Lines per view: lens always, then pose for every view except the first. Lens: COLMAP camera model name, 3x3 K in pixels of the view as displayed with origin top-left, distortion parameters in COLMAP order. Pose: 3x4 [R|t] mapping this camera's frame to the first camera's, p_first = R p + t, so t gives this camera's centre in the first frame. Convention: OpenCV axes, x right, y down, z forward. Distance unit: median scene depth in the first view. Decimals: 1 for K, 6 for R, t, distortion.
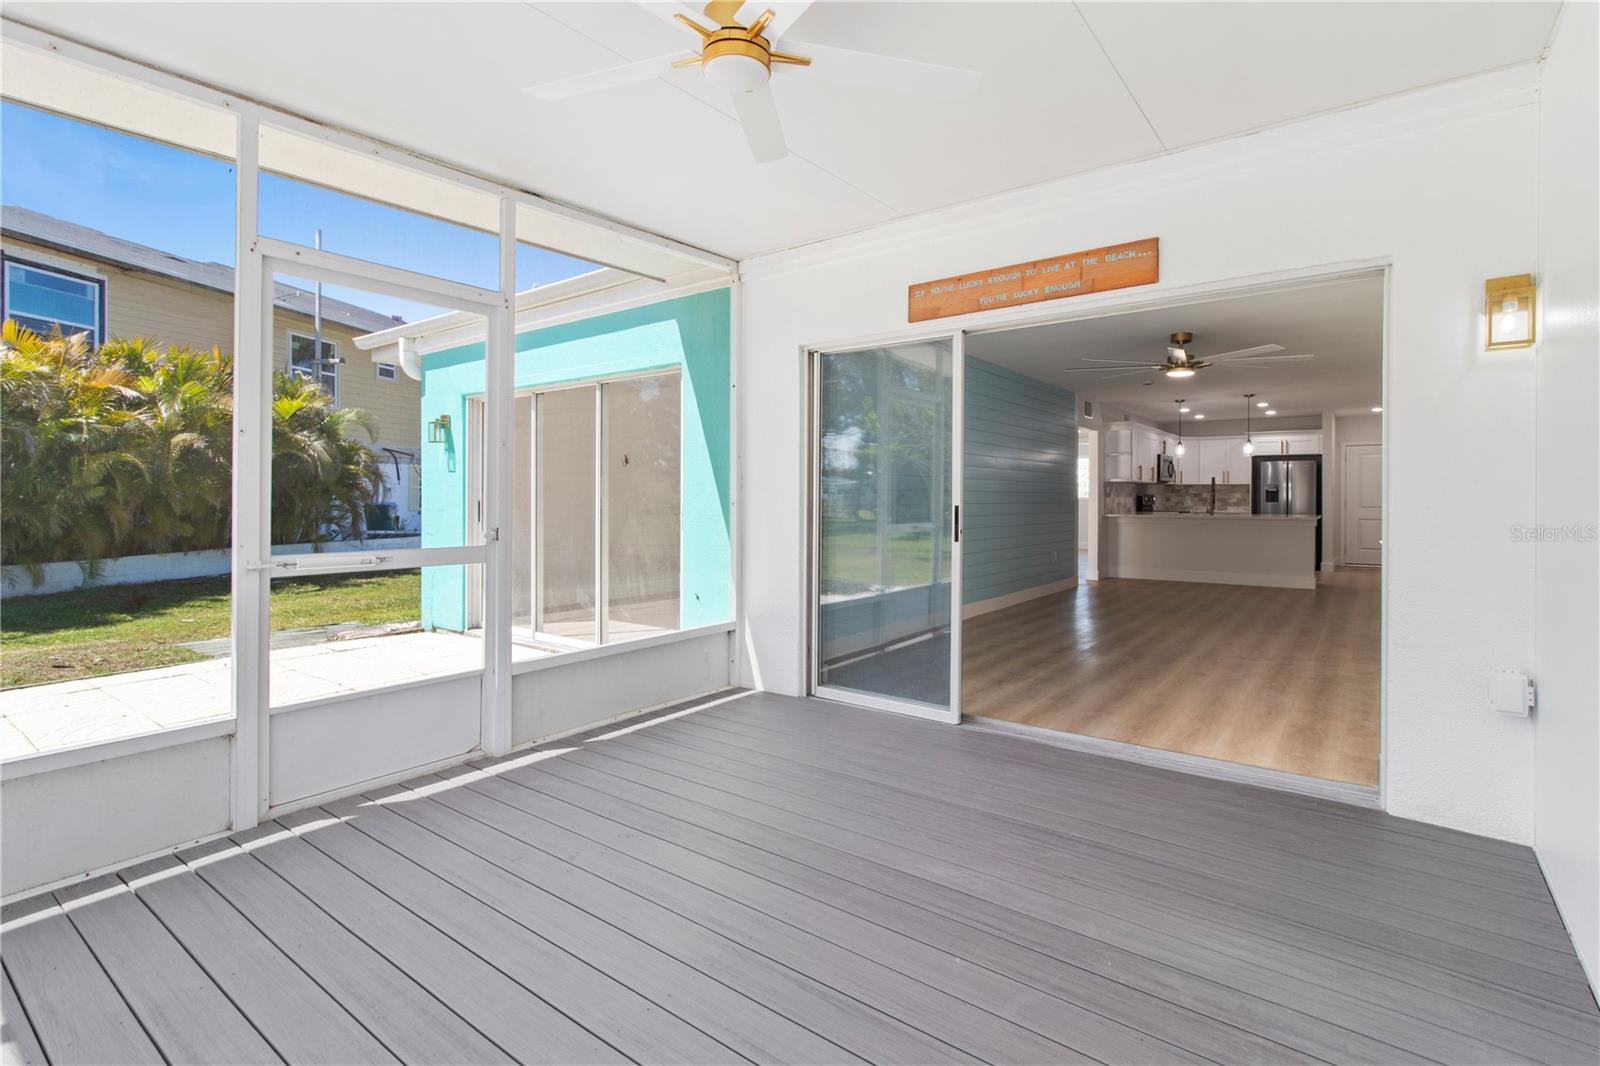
lens RADIAL K [[761.3, 0, 806.2], [0, 761.3, 494.5], [0, 0, 1]] dist [-0.001416, 0.000239]
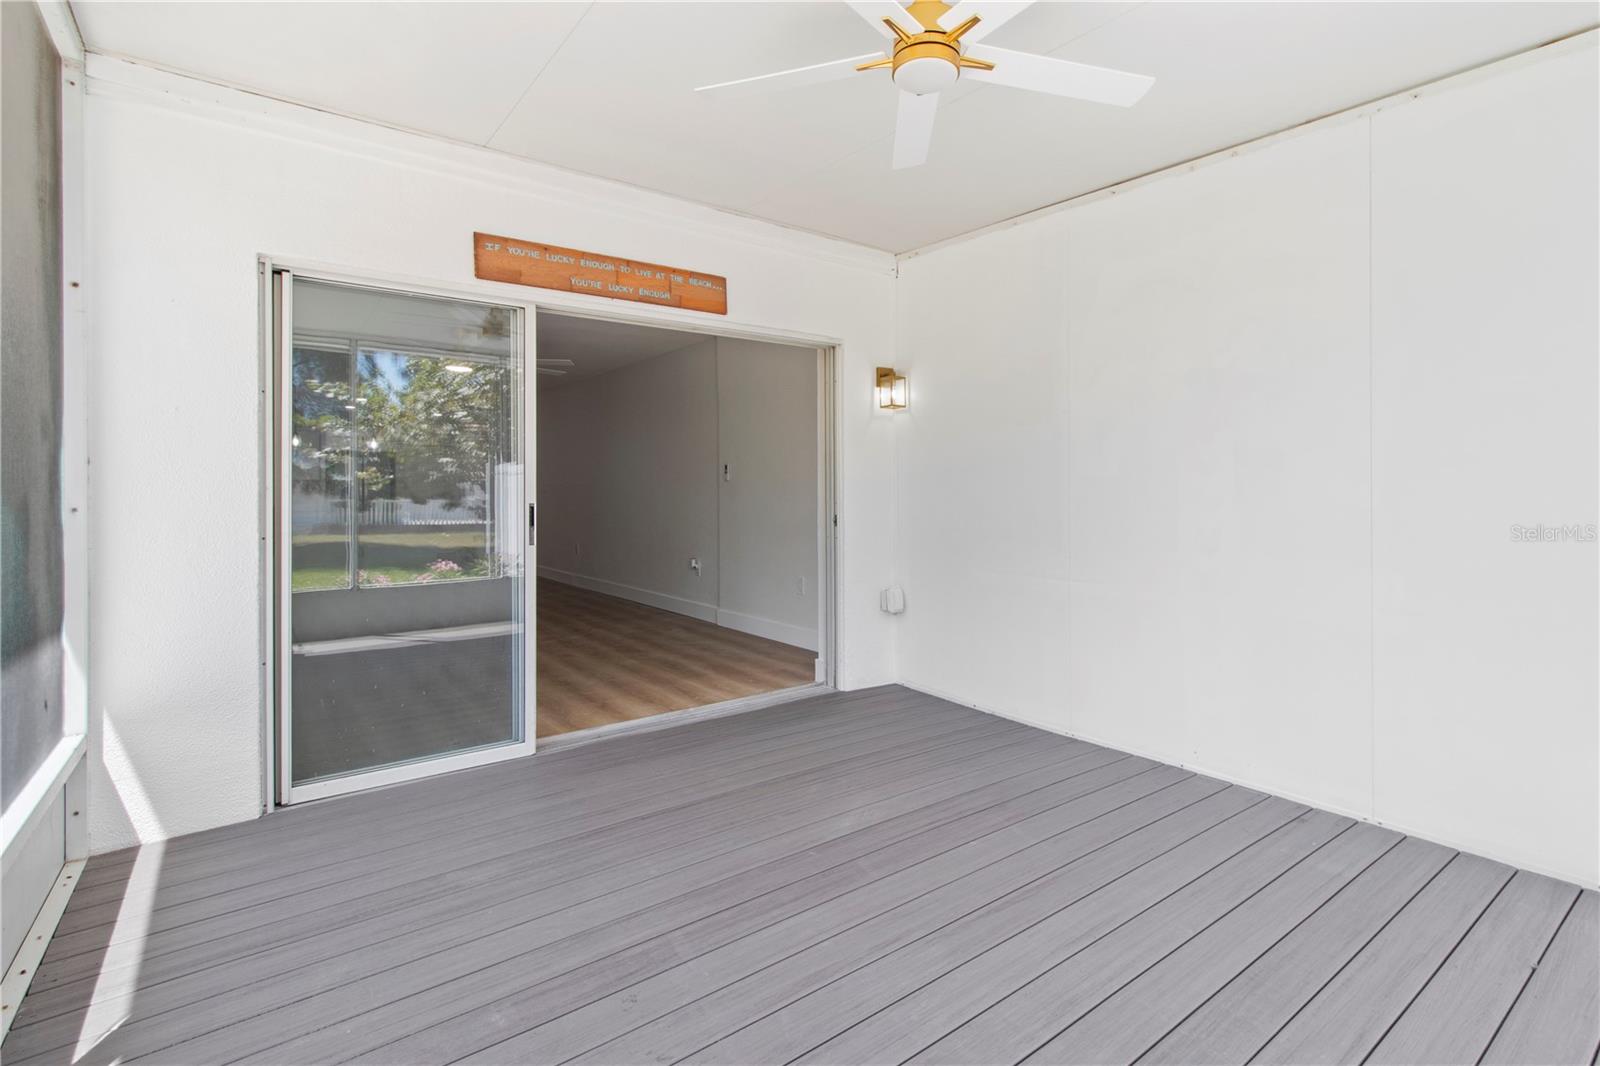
lens RADIAL K [[769.0, 0, 828.9], [0, 769.0, 491.3], [0, 0, 1]] dist [0.004352, 0.000834]
pose [[0.261066, -0.001761, 0.965319, -0.204128], [0.004587, 0.999989, 0.000584, 0.000383], [-0.965310, 0.004275, 0.261071, 0.158290]]
